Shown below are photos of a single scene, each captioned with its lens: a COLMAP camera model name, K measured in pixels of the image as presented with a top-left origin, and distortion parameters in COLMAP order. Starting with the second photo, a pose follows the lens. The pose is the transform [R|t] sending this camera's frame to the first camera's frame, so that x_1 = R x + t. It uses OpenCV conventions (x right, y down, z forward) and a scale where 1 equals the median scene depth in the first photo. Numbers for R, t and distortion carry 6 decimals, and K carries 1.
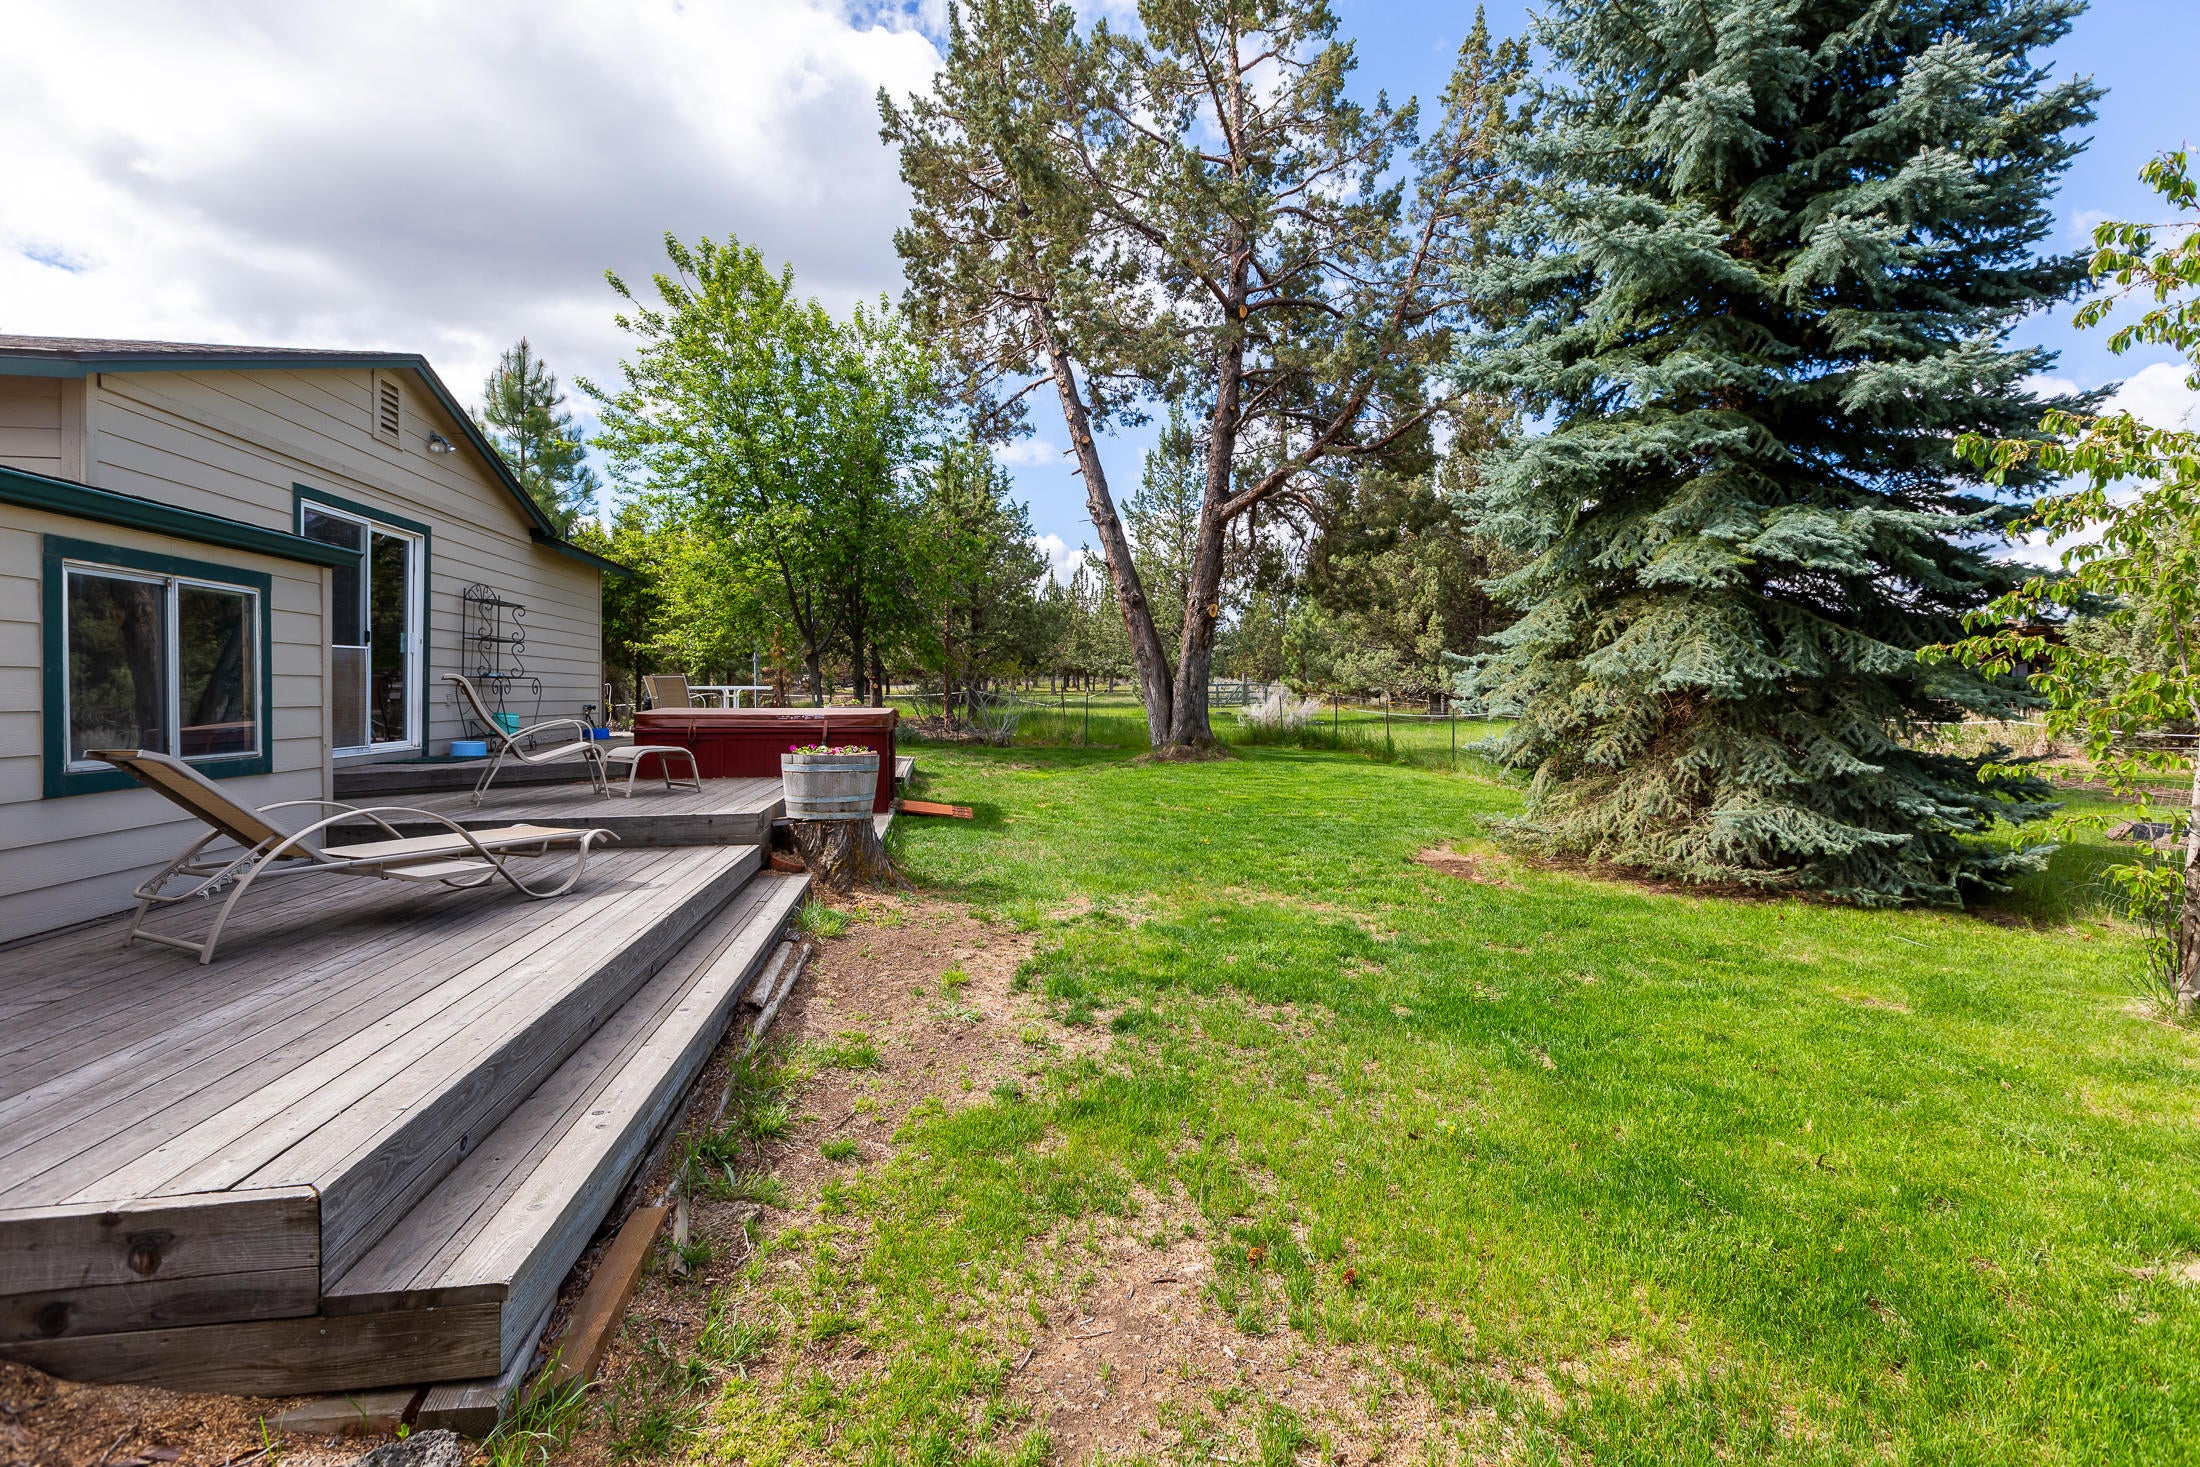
lens RADIAL K [[976.8, 0, 1106.9], [0, 976.8, 687.4], [0, 0, 1]] dist [0.001743, -0.000892]
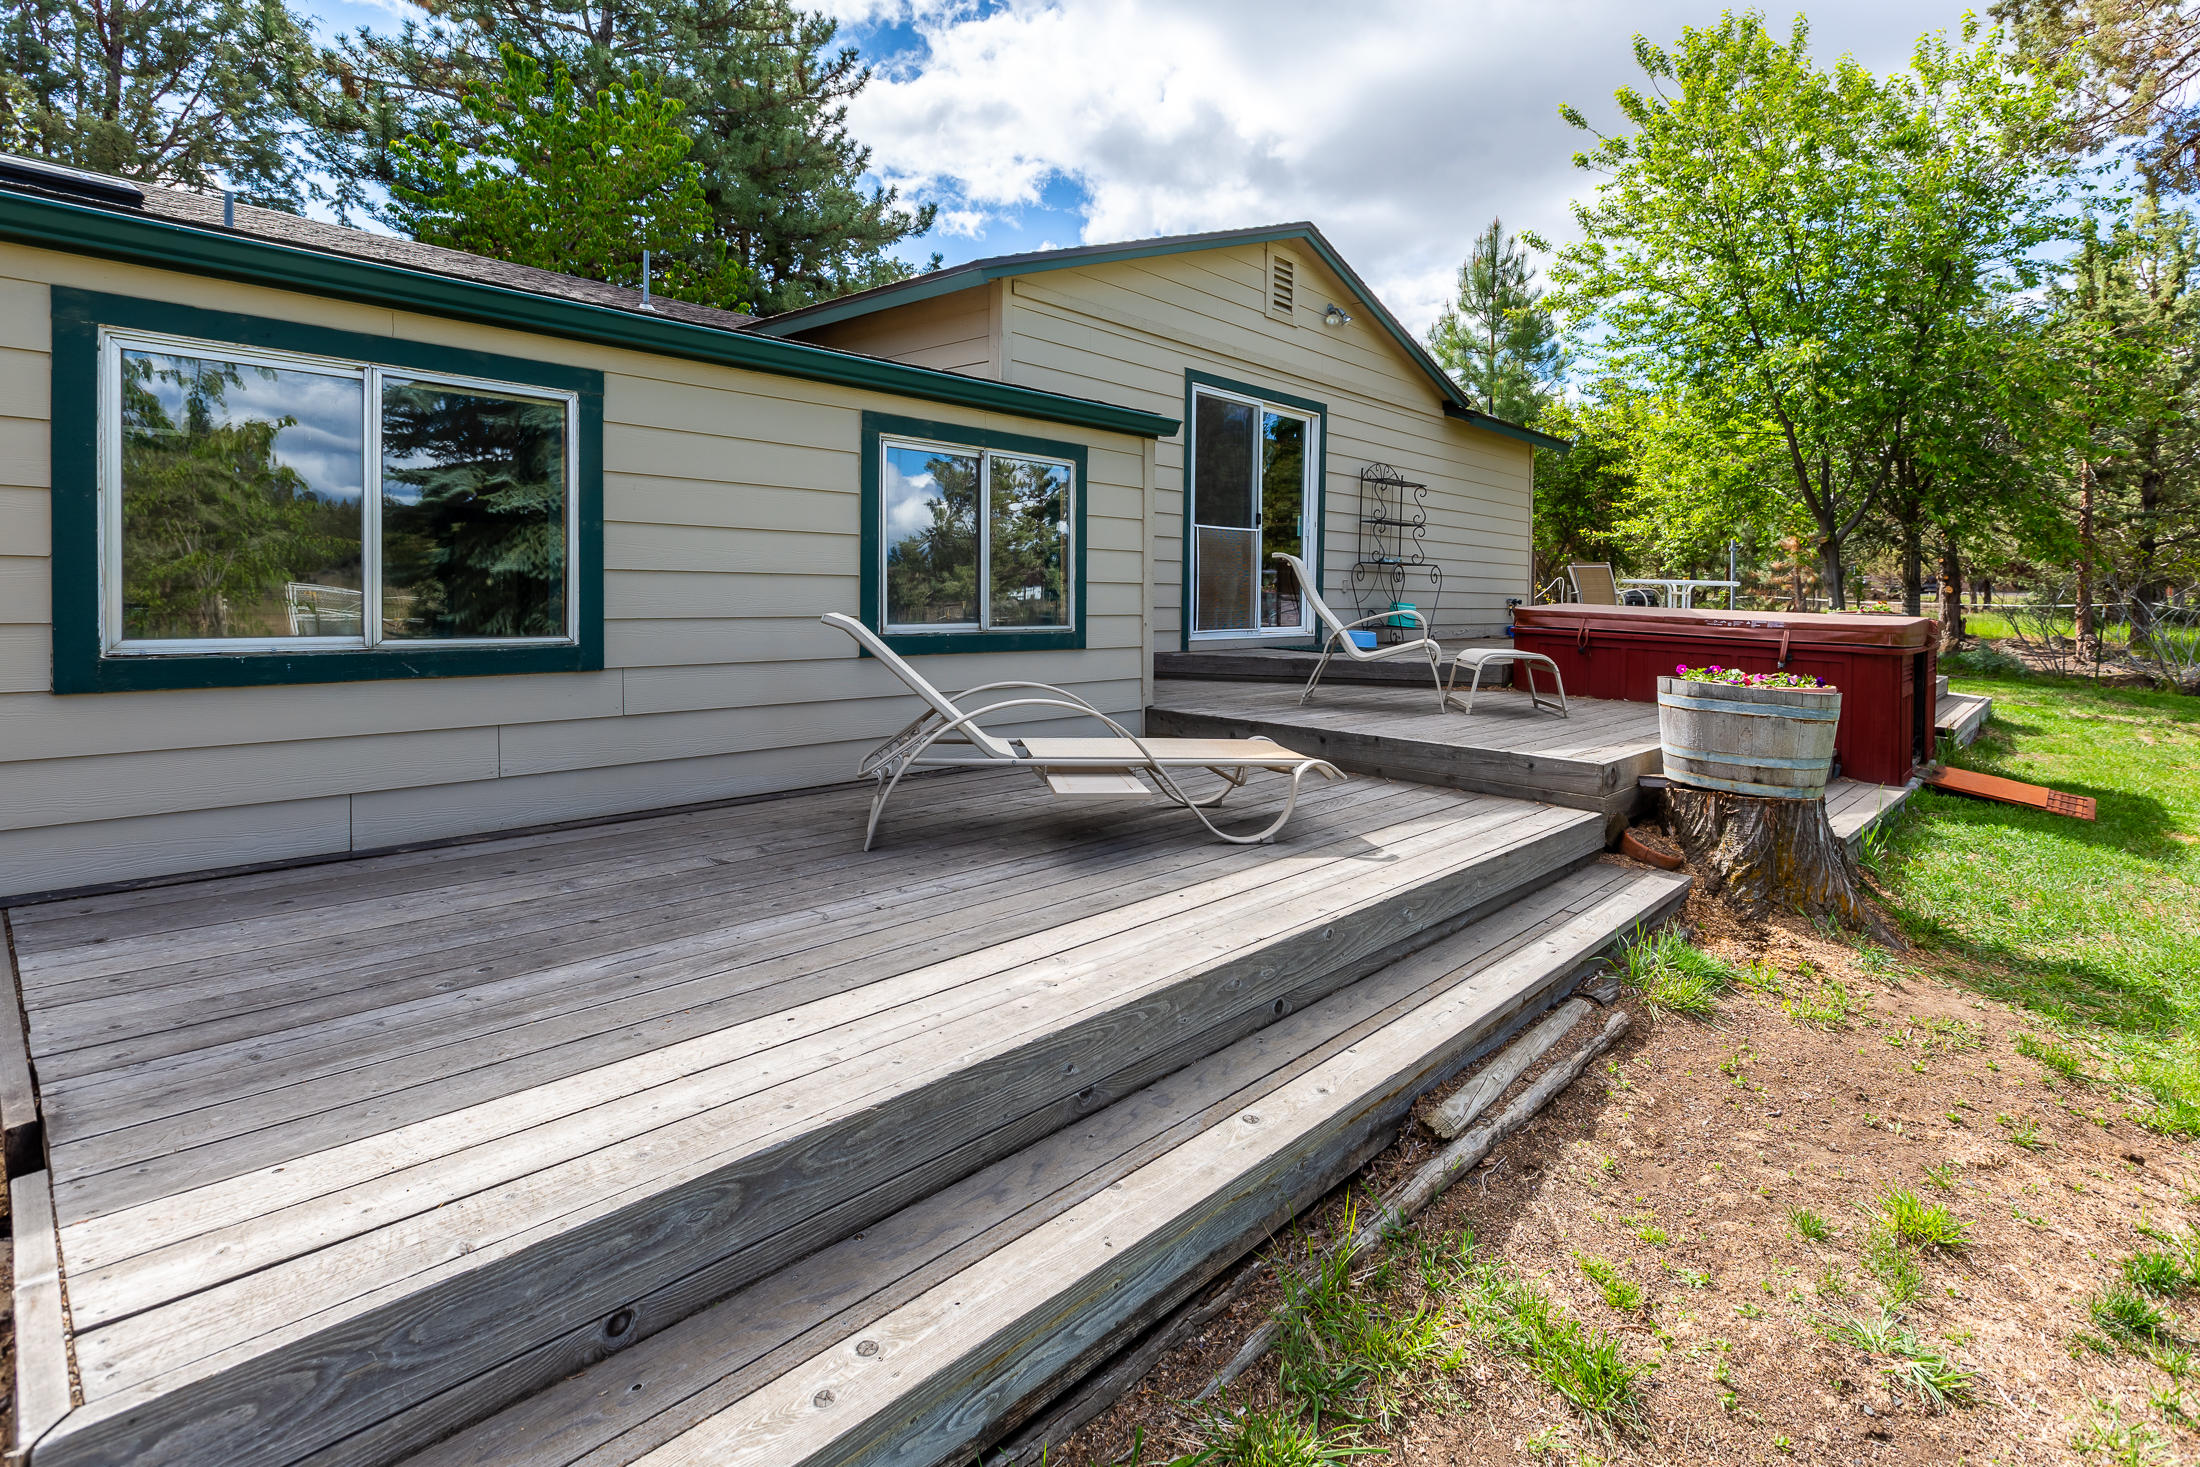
lens RADIAL K [[1049.9, 0, 1099.7], [0, 1049.9, 584.9], [0, 0, 1]] dist [0.004571, 0.000011]
pose [[0.605222, 0.023176, -0.795720, -0.003828], [-0.023912, 0.999654, 0.010929, 0.006566], [0.795698, 0.012413, 0.605567, 0.210851]]
